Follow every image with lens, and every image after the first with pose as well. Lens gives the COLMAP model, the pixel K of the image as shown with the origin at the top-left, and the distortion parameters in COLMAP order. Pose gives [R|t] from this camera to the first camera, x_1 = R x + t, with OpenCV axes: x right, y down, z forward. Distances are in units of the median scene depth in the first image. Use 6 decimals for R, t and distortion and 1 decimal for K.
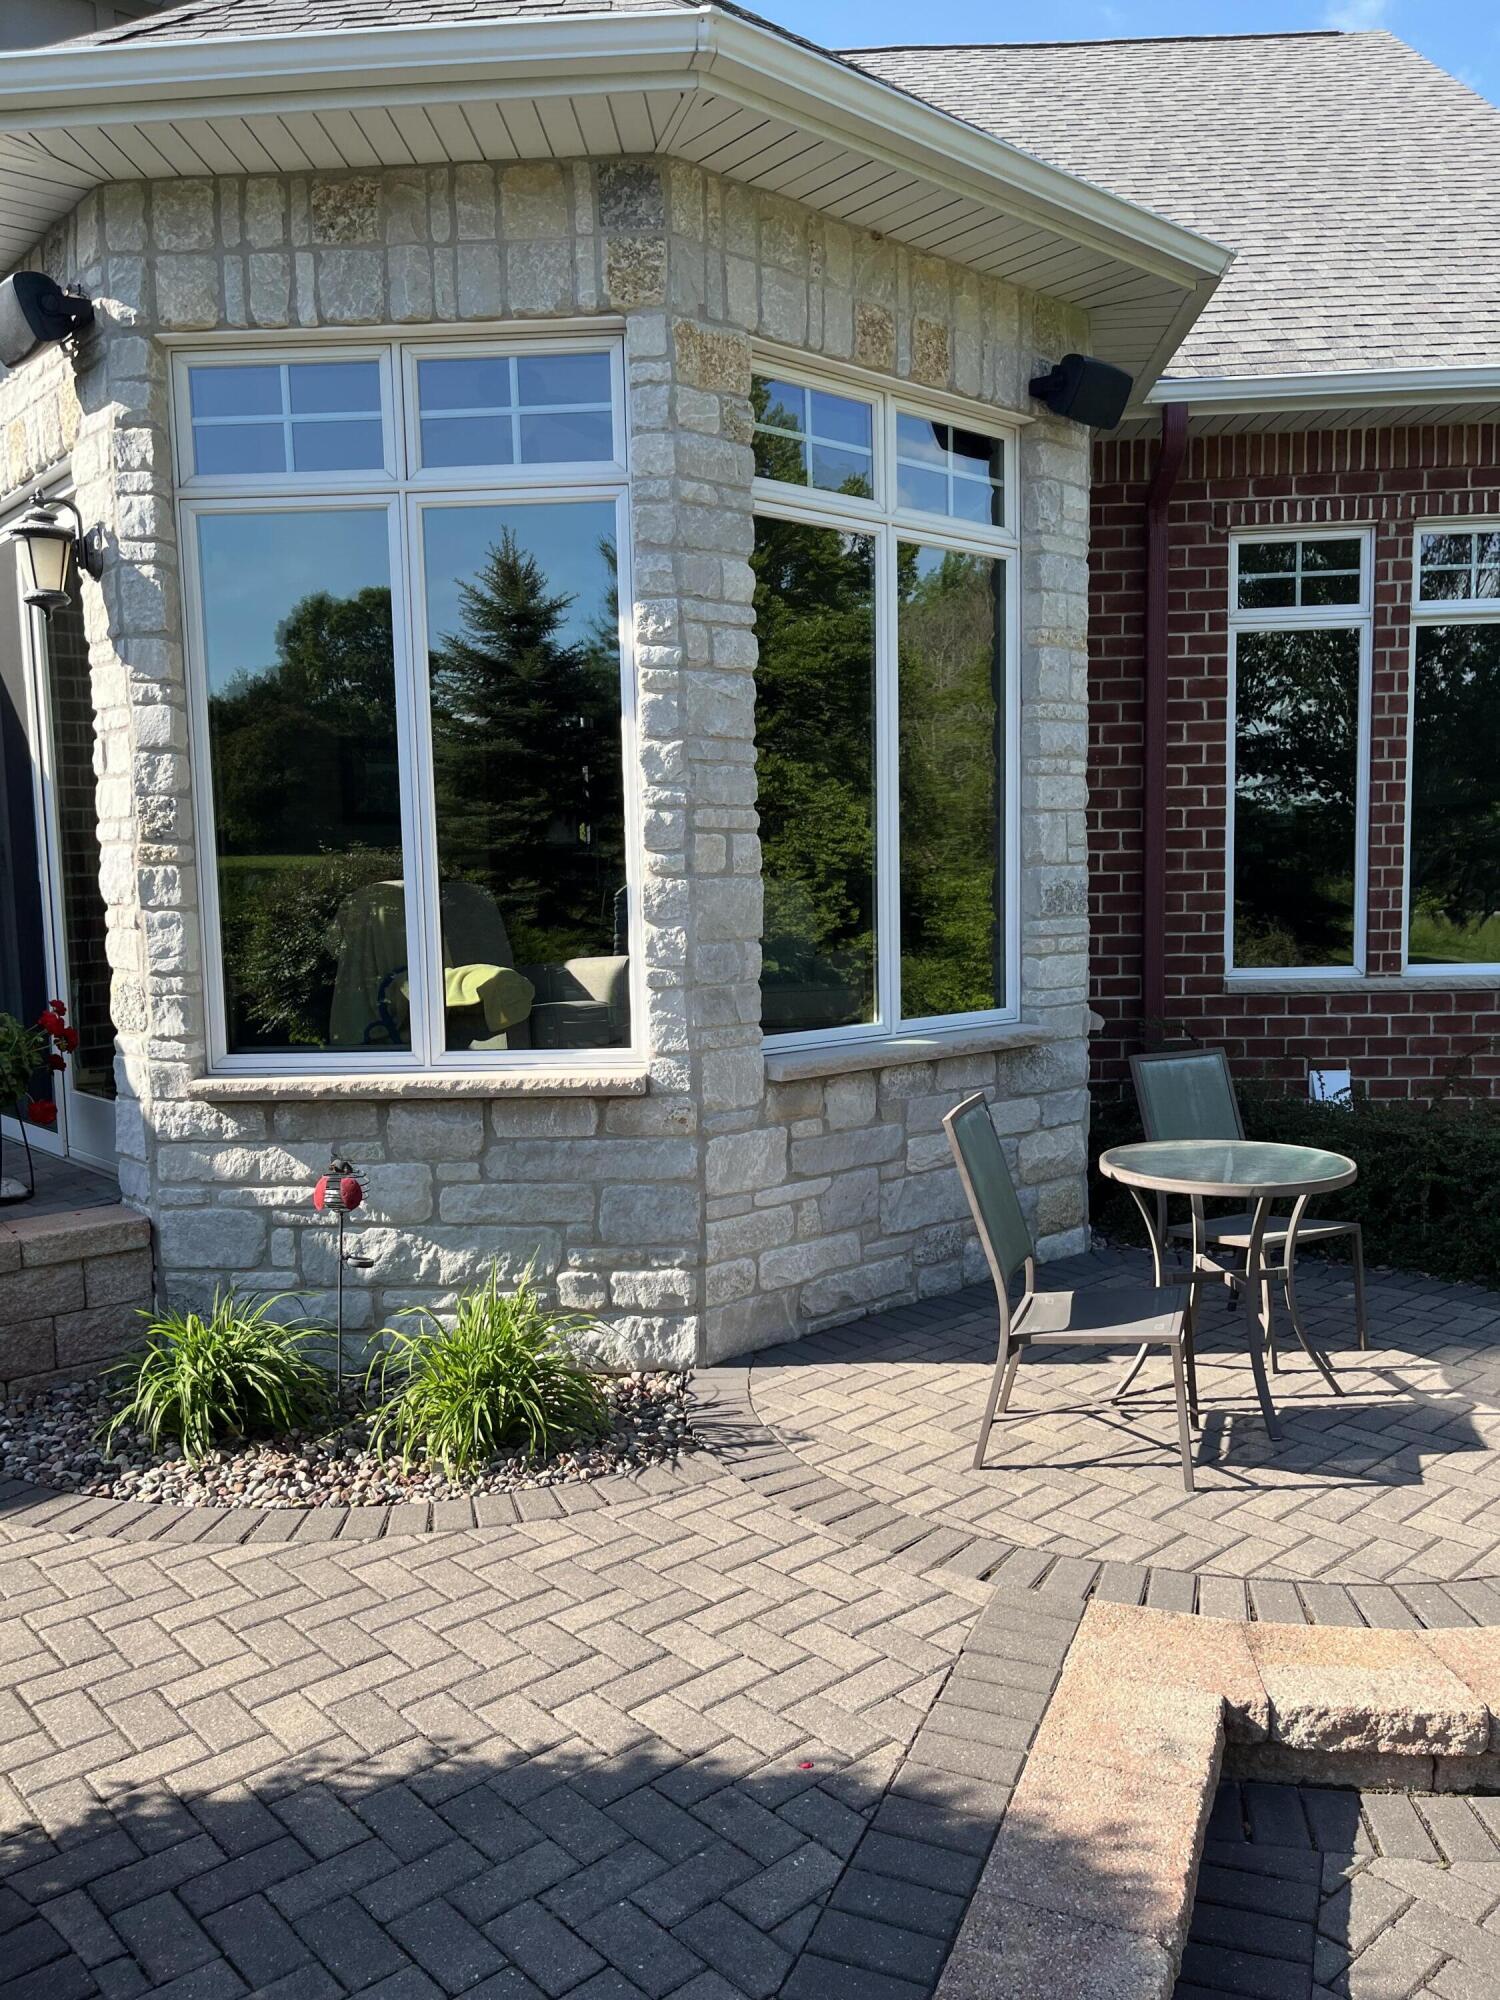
lens RADIAL K [[1528.9, 0, 747.2], [0, 1528.9, 1014.1], [0, 0, 1]] dist [0.057977, -0.078801]
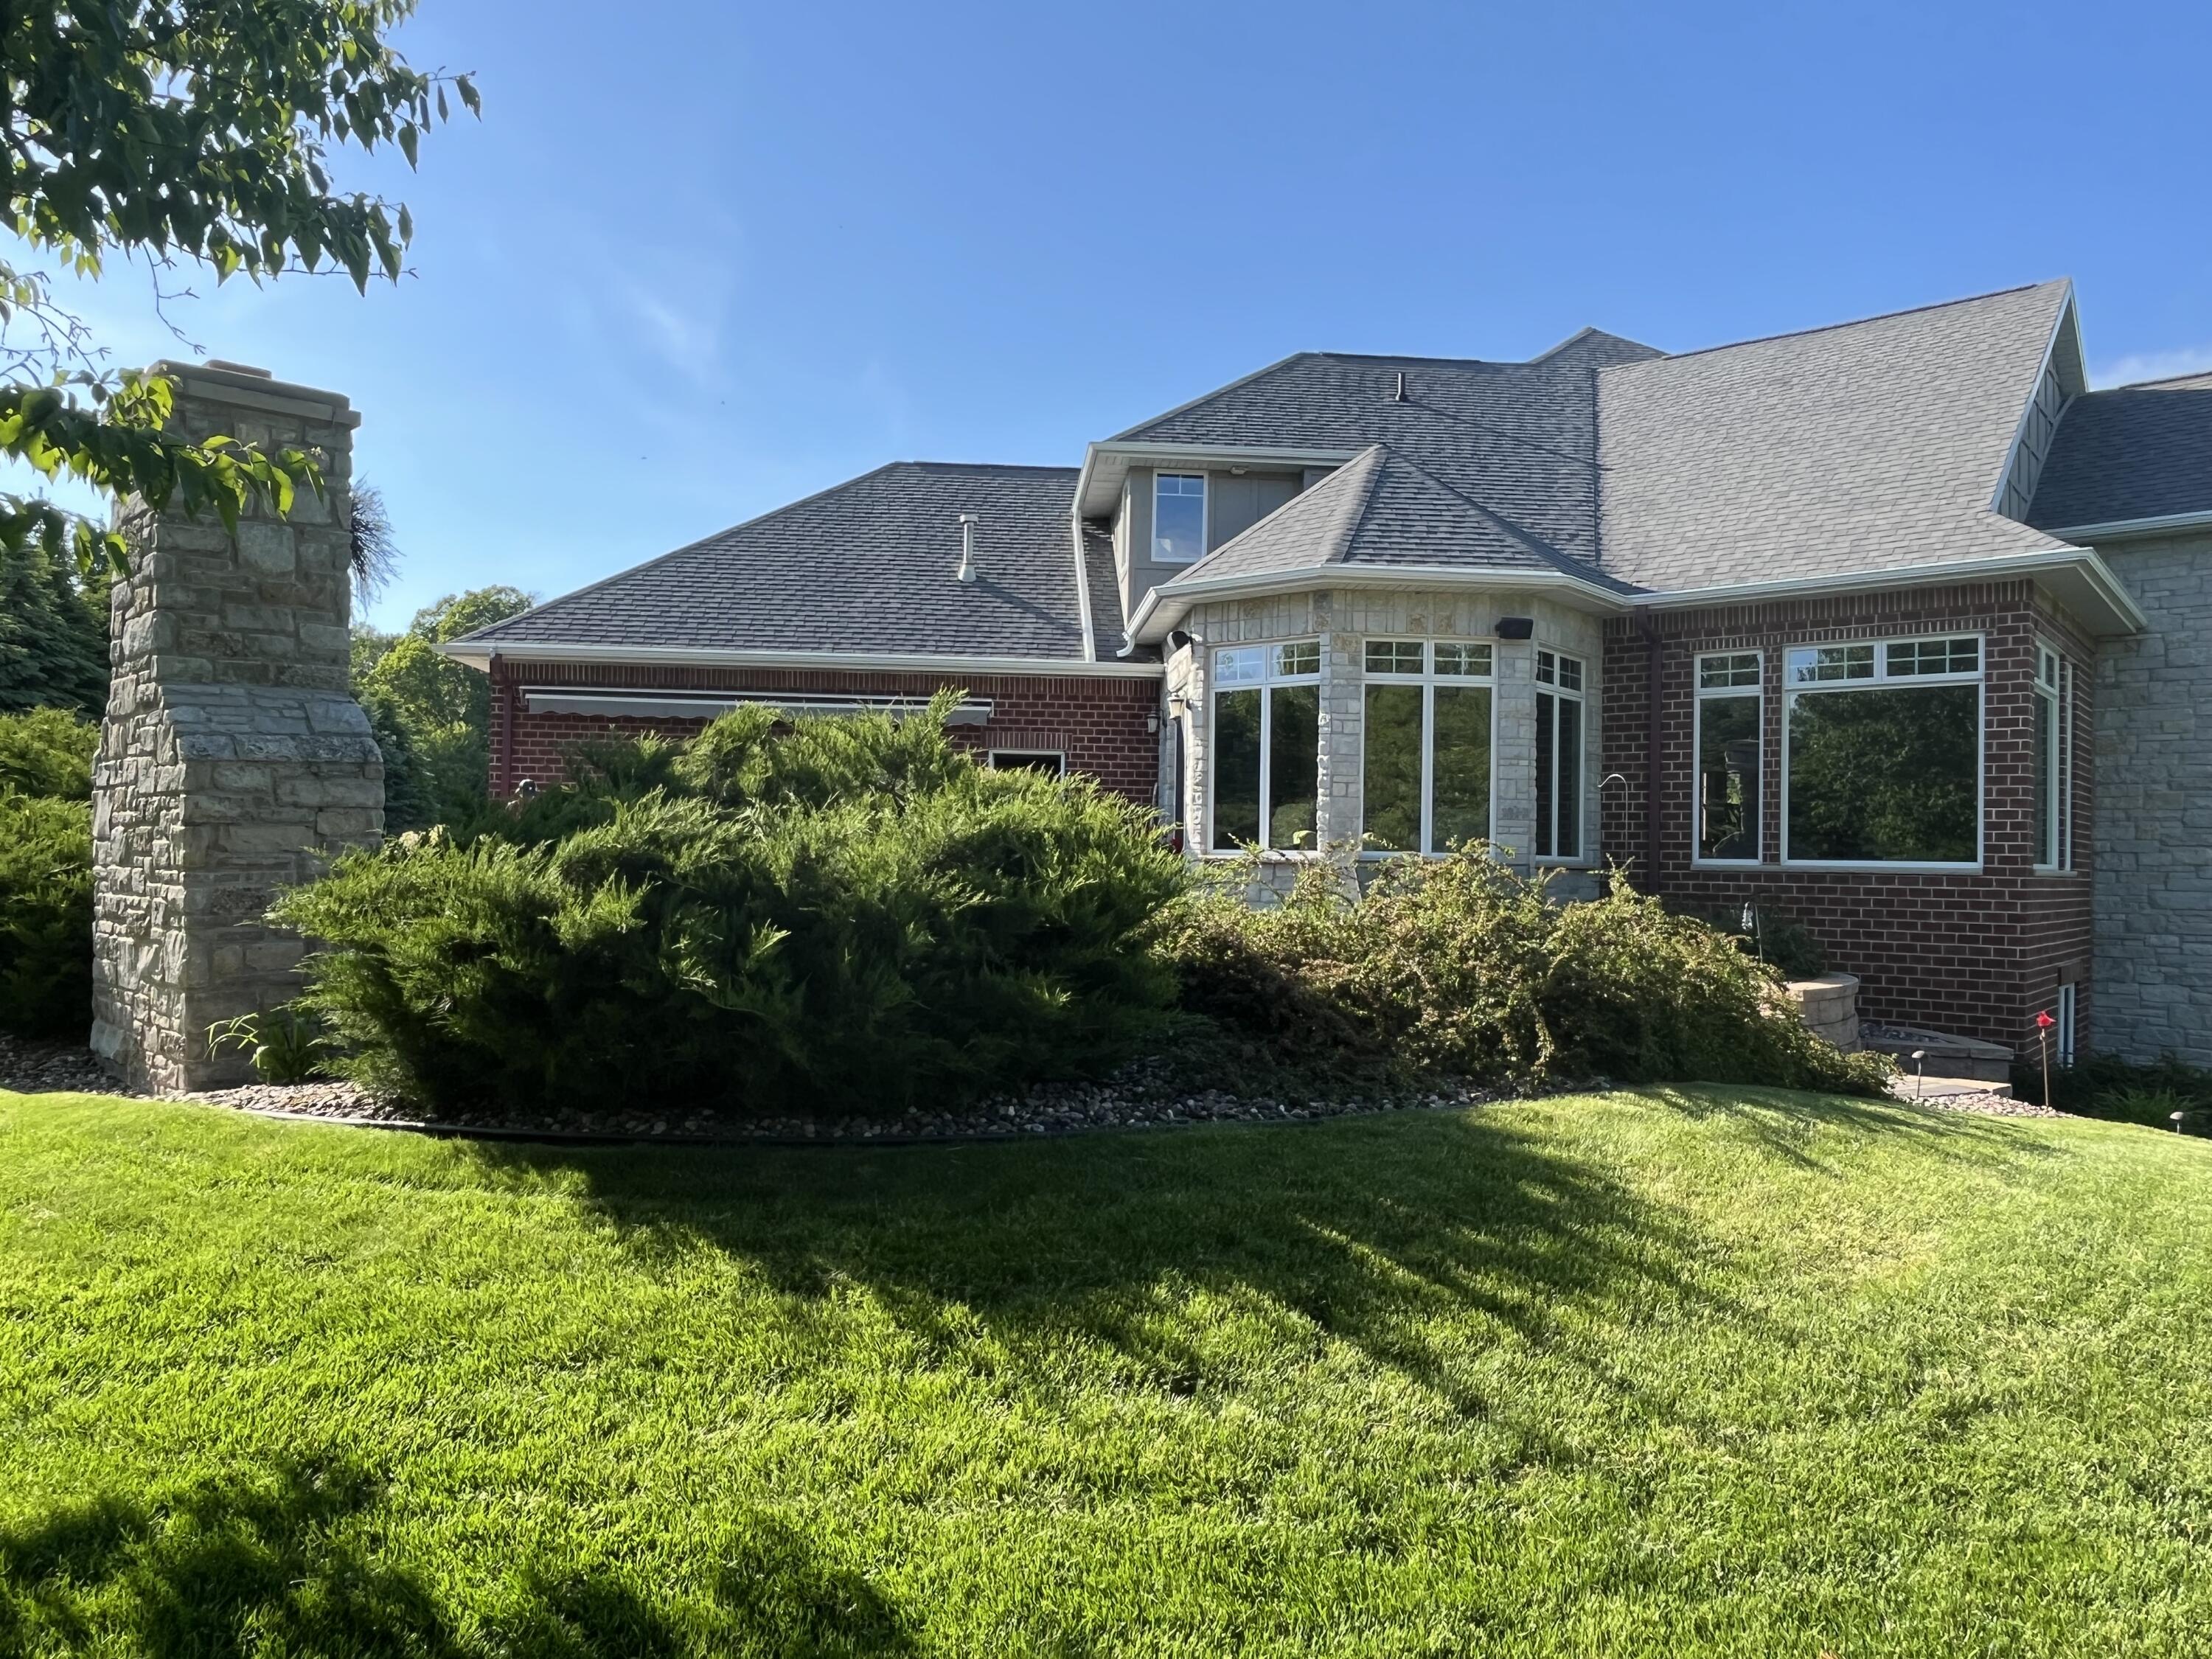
lens RADIAL K [[1472.9, 0, 1079.6], [0, 1472.9, 829.4], [0, 0, 1]] dist [-0.005779, 0.000335]
pose [[0.789732, 0.024165, -0.612976, 0.892815], [-0.093101, 0.992371, -0.080826, 0.172101], [0.606346, 0.120899, 0.785956, -1.084204]]
